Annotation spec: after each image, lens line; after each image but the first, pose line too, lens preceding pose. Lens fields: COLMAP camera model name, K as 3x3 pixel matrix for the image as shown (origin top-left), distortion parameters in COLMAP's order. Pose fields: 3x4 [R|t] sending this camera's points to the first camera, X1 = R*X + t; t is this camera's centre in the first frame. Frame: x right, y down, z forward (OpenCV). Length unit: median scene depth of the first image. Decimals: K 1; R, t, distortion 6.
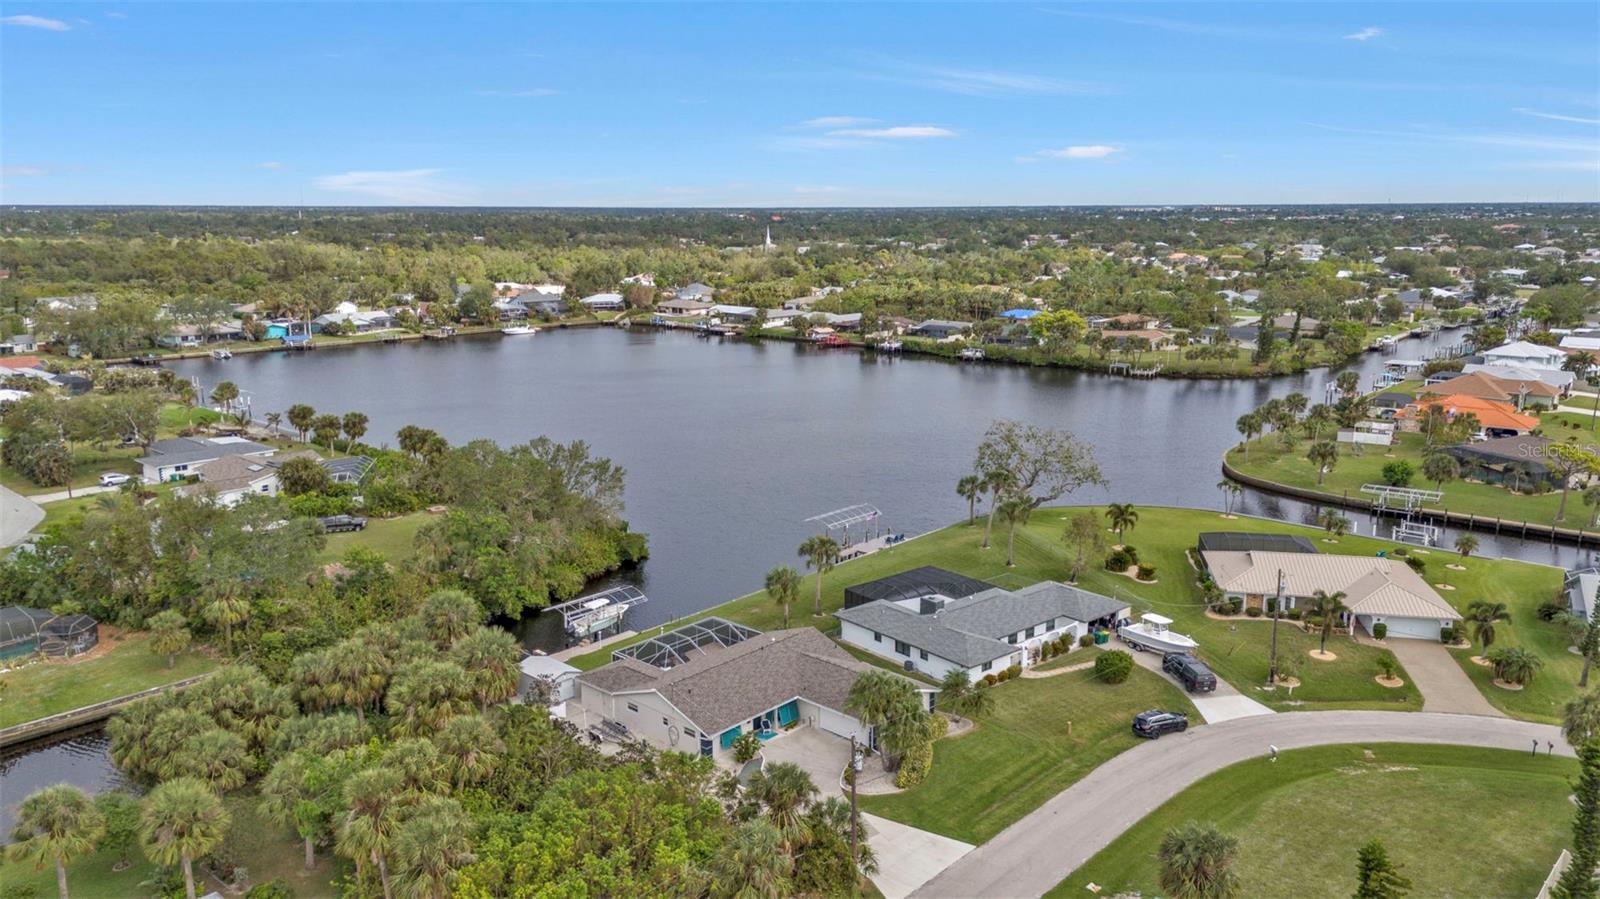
lens RADIAL K [[1164.7, 0, 800.0], [0, 1164.7, 449.5], [0, 0, 1]] dist [0.101780, -0.139030]
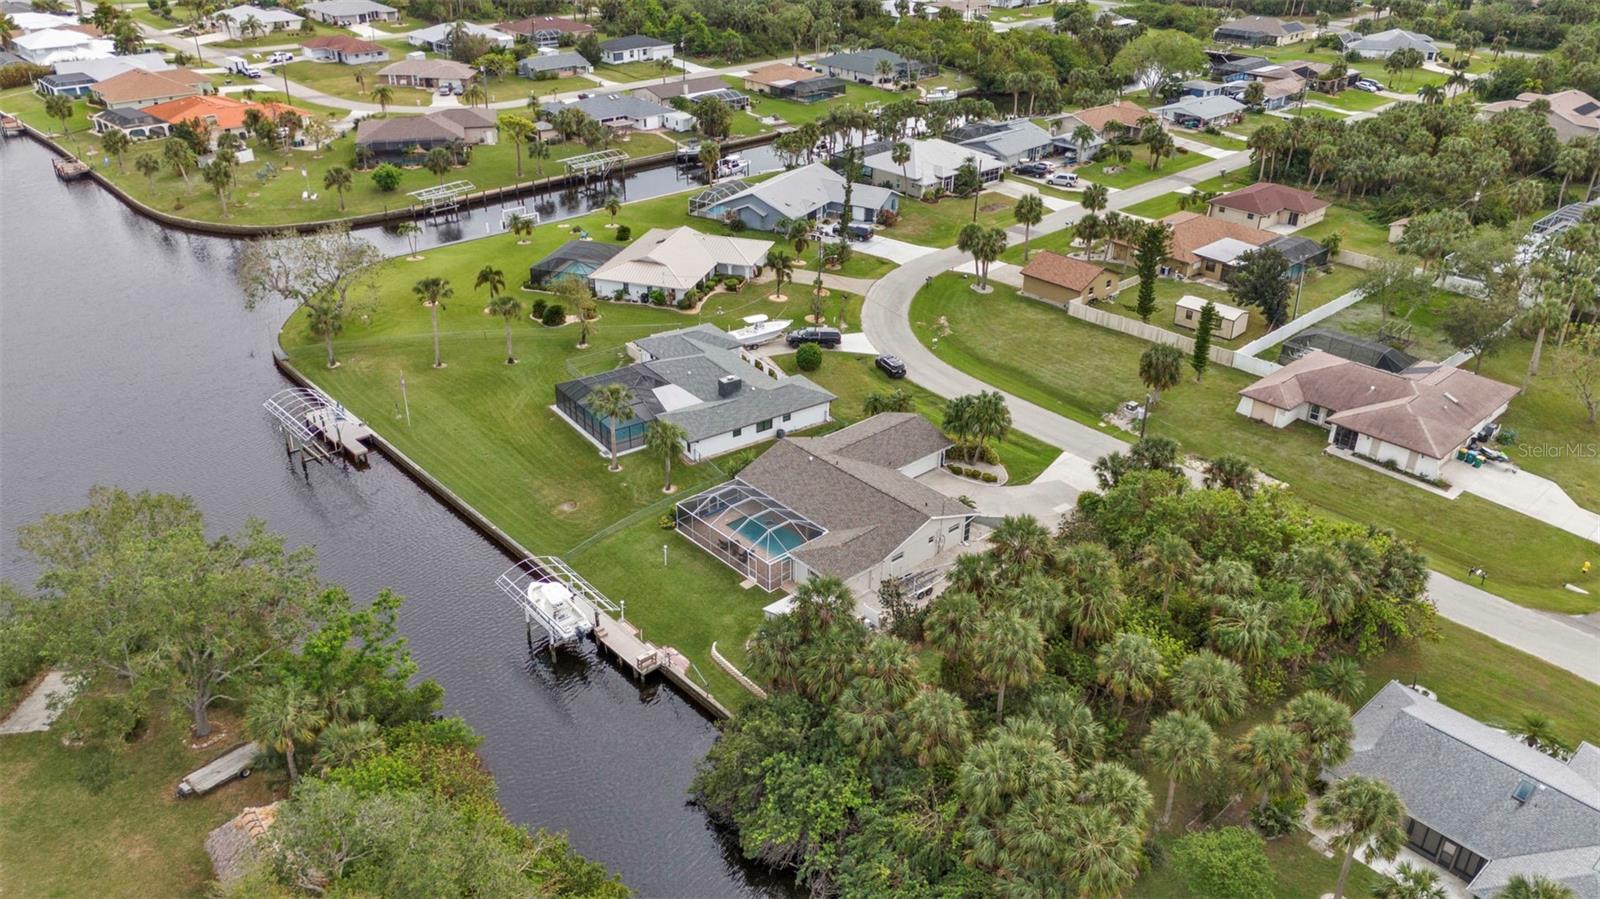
lens RADIAL K [[1164.7, 0, 800.0], [0, 1164.7, 449.5], [0, 0, 1]] dist [0.101780, -0.139030]
pose [[0.091742, -0.467131, 0.879416, -0.269263], [0.191427, 0.874941, 0.444784, -0.087546], [-0.977210, 0.127539, 0.169690, 0.248308]]
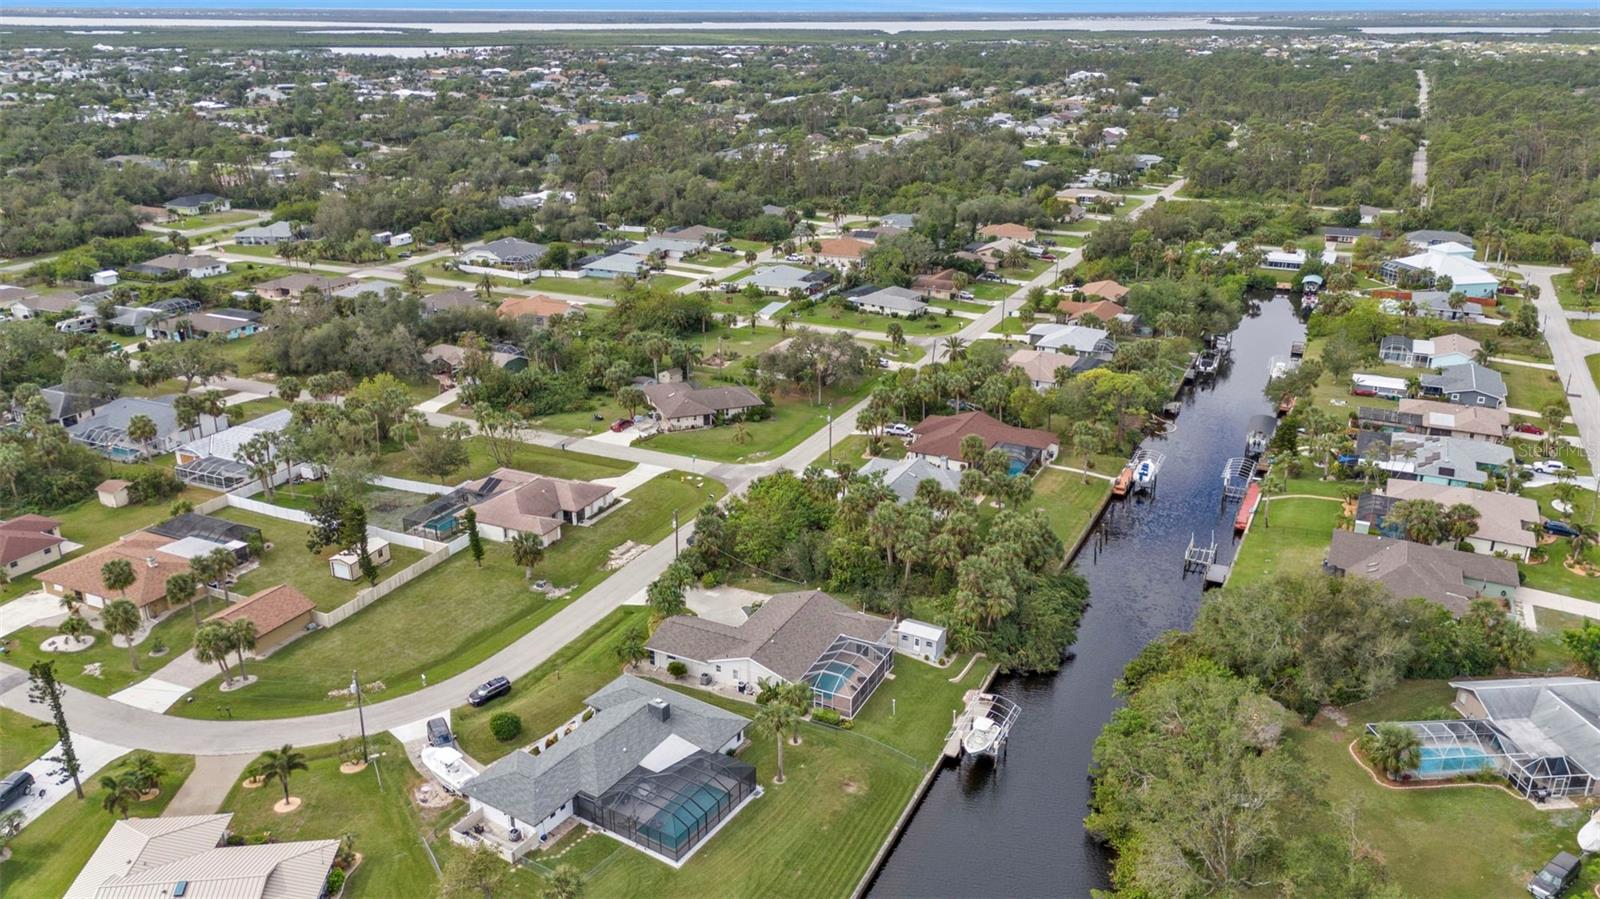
lens RADIAL K [[1164.7, 0, 800.0], [0, 1164.7, 449.5], [0, 0, 1]] dist [0.101780, -0.139030]
pose [[-0.957139, 0.105353, -0.269789, 0.084527], [-0.055266, 0.847947, 0.527192, -0.215825], [0.284308, 0.519506, -0.805781, 0.584414]]
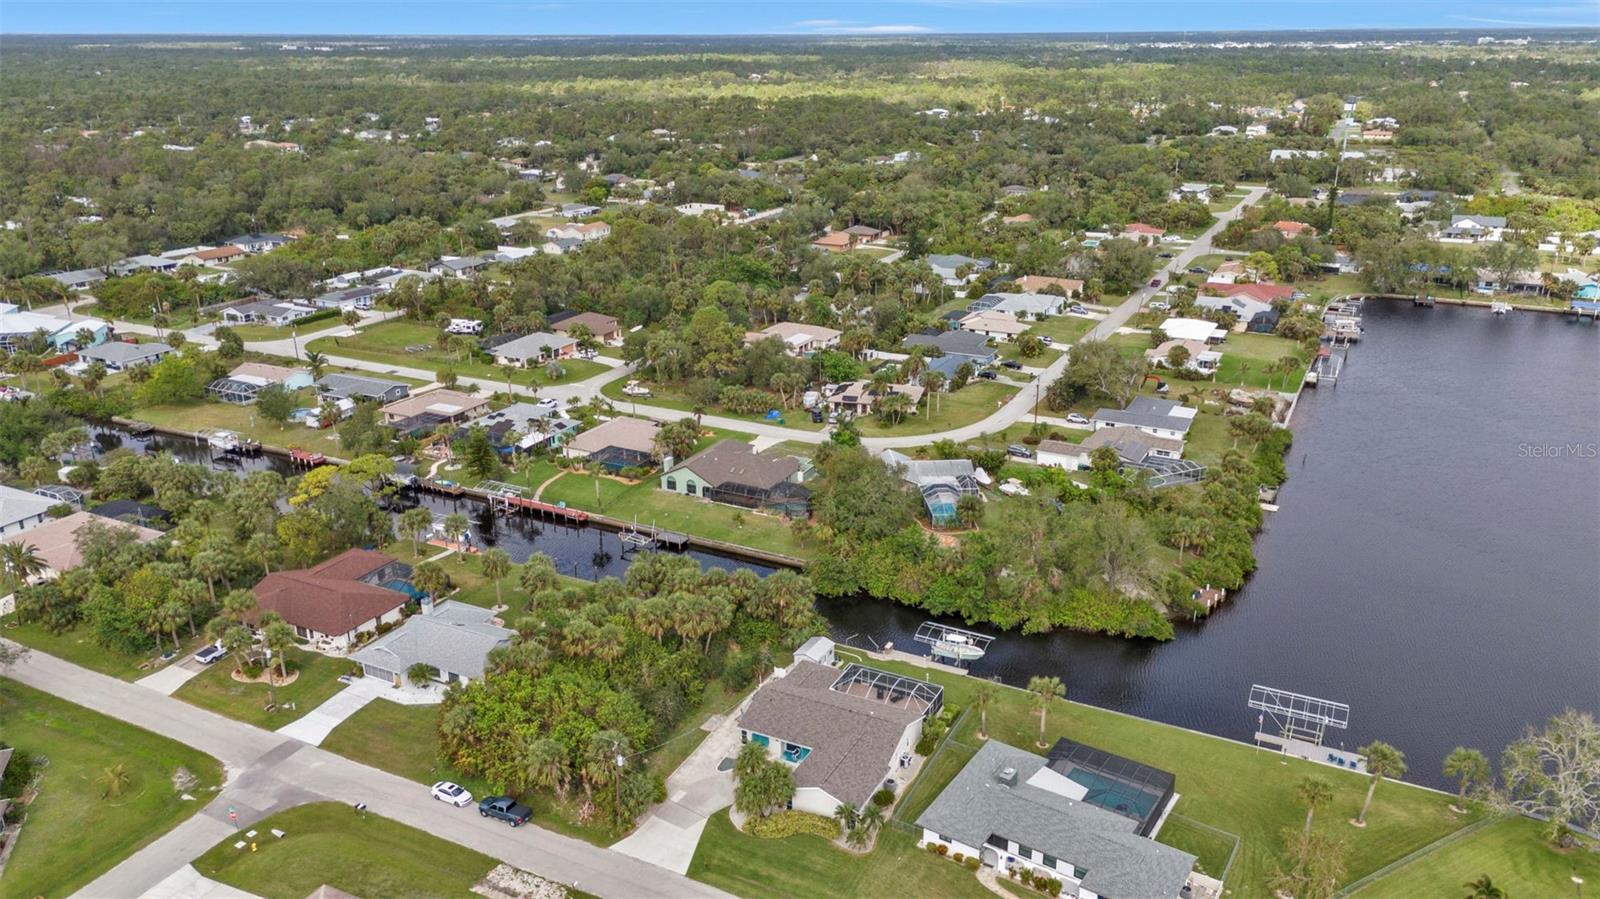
lens RADIAL K [[1164.7, 0, 800.0], [0, 1164.7, 449.5], [0, 0, 1]] dist [0.101780, -0.139030]
pose [[0.277612, 0.318727, -0.906281, 0.310235], [-0.201648, 0.941678, 0.269408, -0.133677], [0.939292, 0.107959, 0.325691, 0.139331]]
